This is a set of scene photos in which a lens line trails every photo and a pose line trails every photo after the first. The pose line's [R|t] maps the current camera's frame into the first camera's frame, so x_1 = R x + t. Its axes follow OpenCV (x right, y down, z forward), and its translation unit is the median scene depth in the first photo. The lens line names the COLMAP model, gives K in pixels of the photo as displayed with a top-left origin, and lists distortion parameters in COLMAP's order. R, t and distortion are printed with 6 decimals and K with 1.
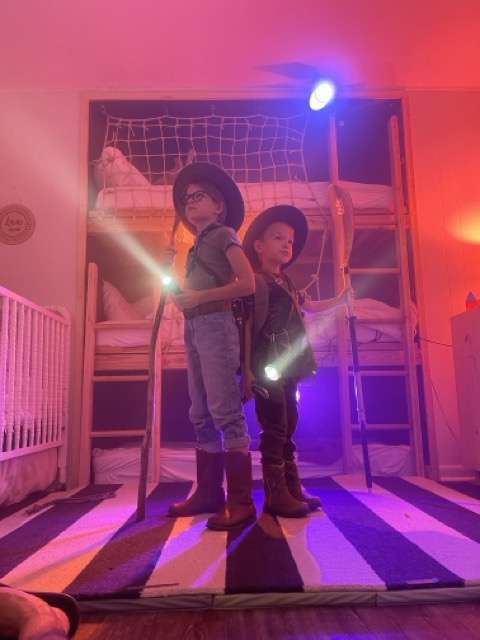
lens RADIAL K [[458.8, 0, 239.2], [0, 458.8, 318.4], [0, 0, 1]] dist [0.030603, -0.044348]
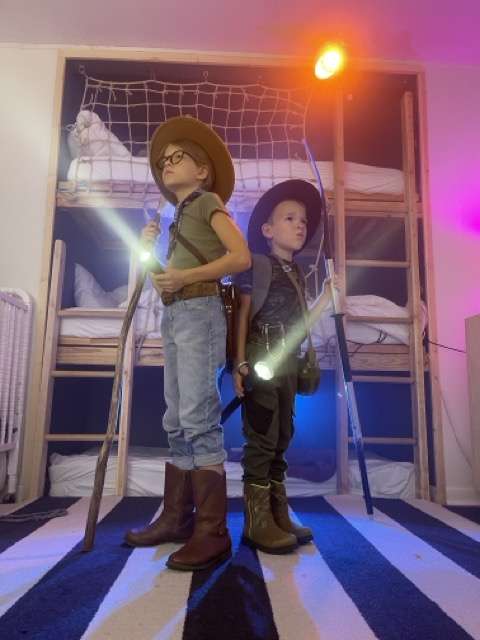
lens RADIAL K [[458.8, 0, 243.1], [0, 458.8, 321.7], [0, 0, 1]] dist [0.030603, -0.044348]
pose [[0.998889, 0.040261, 0.024485, 0.013342], [-0.040326, 0.999184, 0.002172, 0.017704], [-0.024377, -0.003157, 0.999698, 0.125631]]
